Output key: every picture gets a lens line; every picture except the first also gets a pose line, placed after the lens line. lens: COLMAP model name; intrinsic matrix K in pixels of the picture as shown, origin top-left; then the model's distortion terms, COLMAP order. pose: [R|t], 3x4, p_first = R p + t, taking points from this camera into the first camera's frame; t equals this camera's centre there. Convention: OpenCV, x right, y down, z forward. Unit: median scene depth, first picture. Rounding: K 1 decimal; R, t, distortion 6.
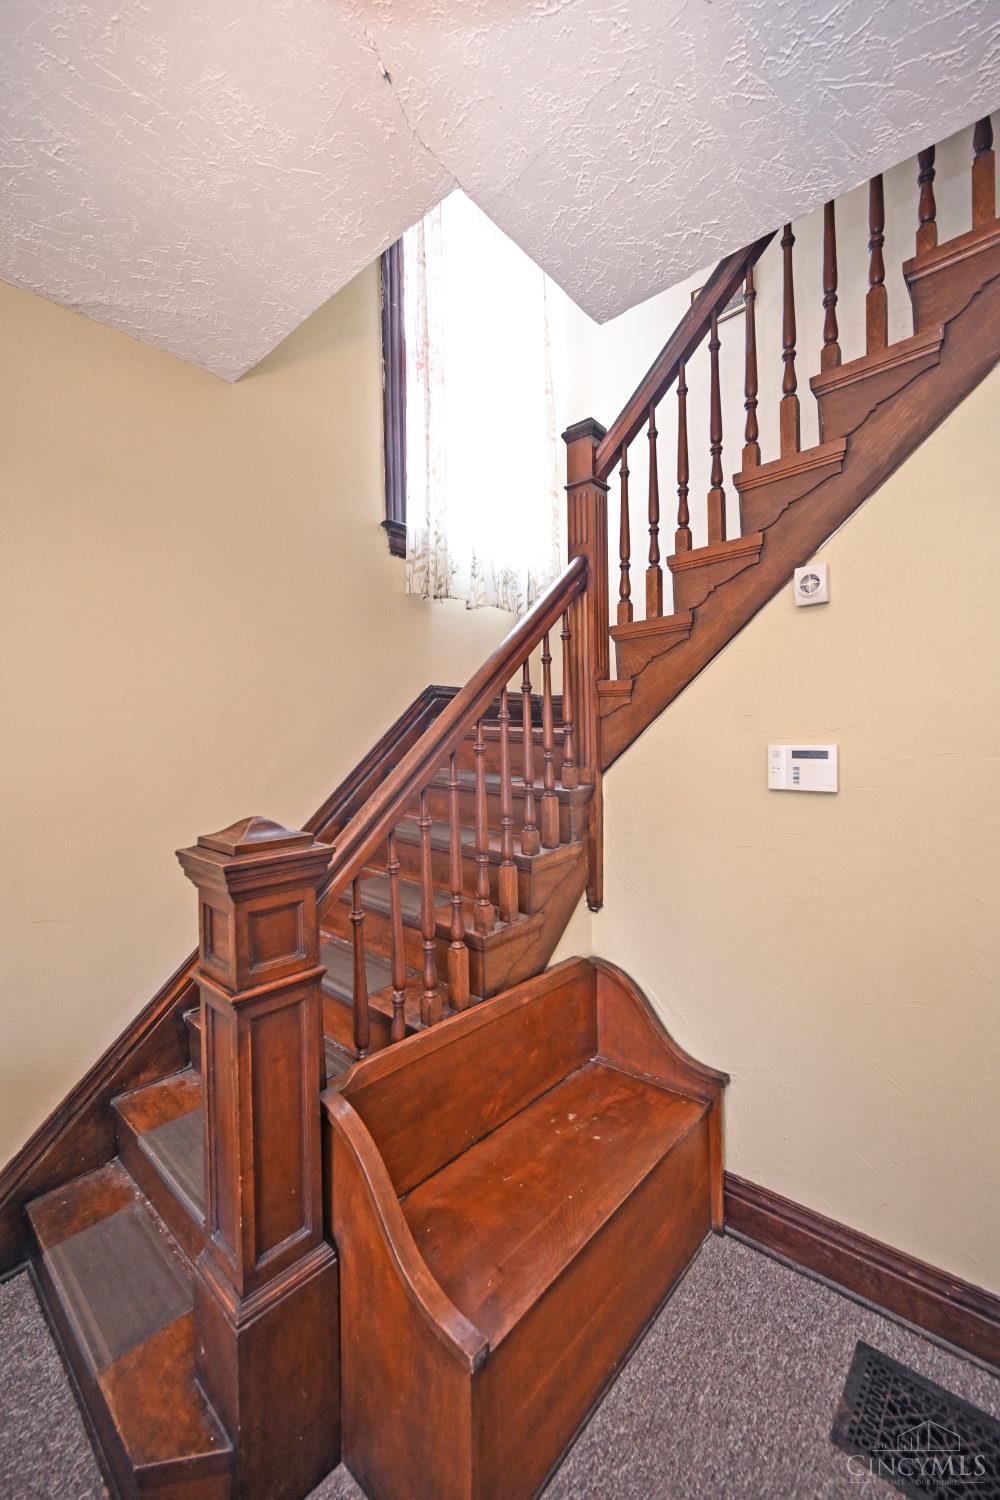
lens RADIAL K [[592.9, 0, 500.0], [0, 592.9, 750.0], [0, 0, 1]] dist [0.006229, 0.000002]
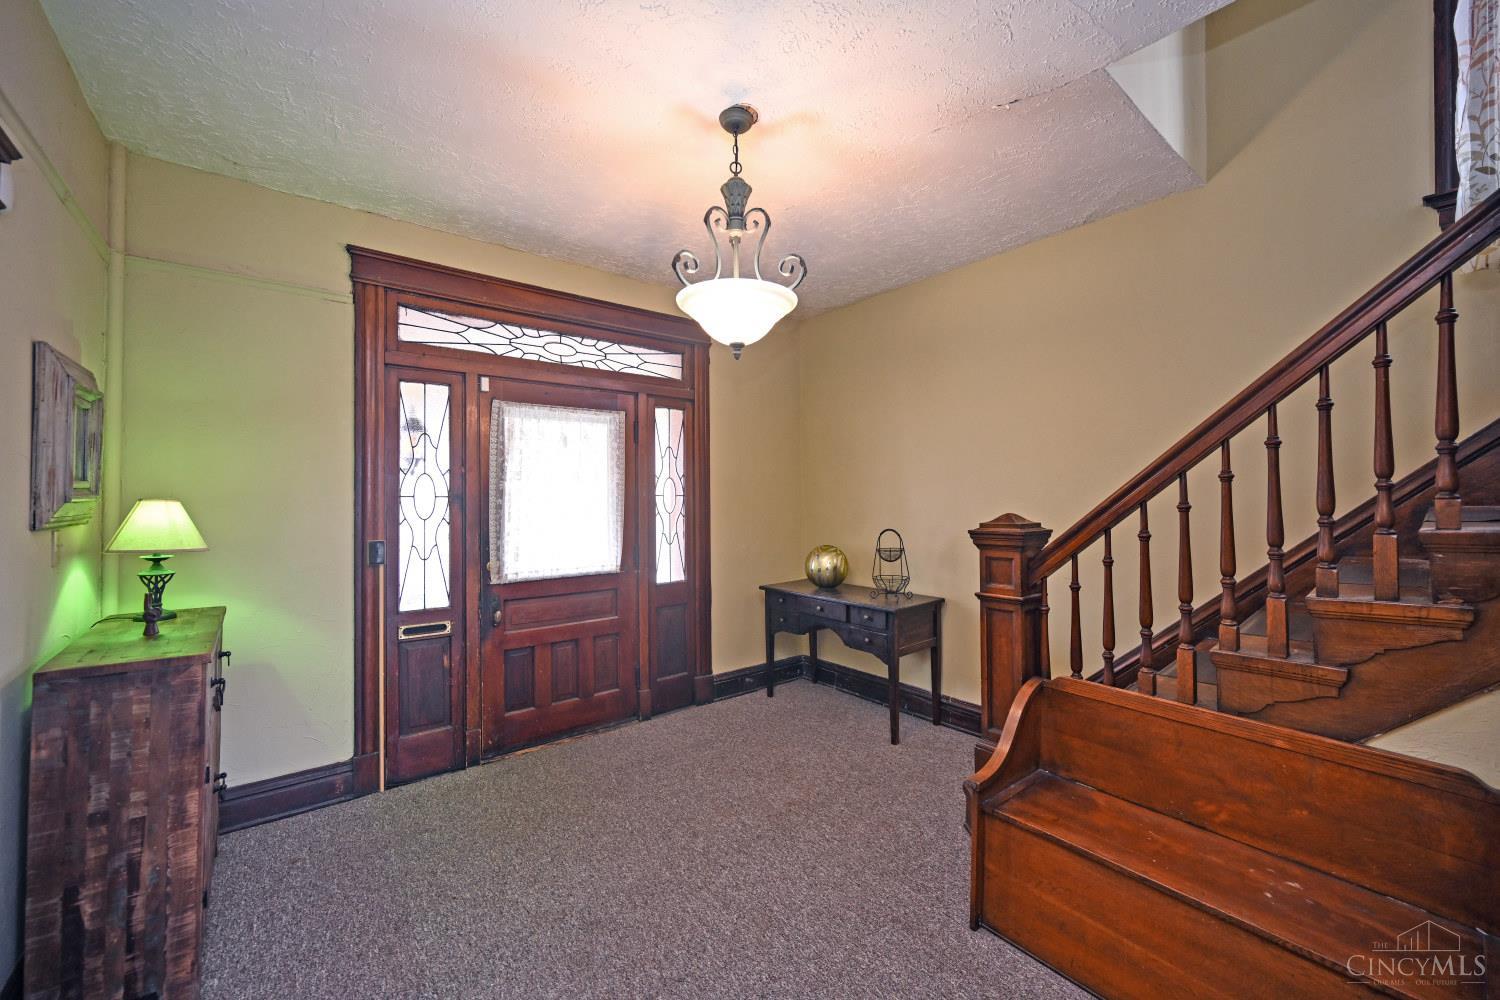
lens RADIAL K [[592.9, 0, 753.5], [0, 592.9, 496.0], [0, 0, 1]] dist [0.006229, 0.000002]
pose [[-0.162166, 0.014735, -0.986653, 1.288283], [-0.005824, 0.999857, 0.015889, 0.024364], [0.986746, 0.008323, -0.162057, 0.384530]]
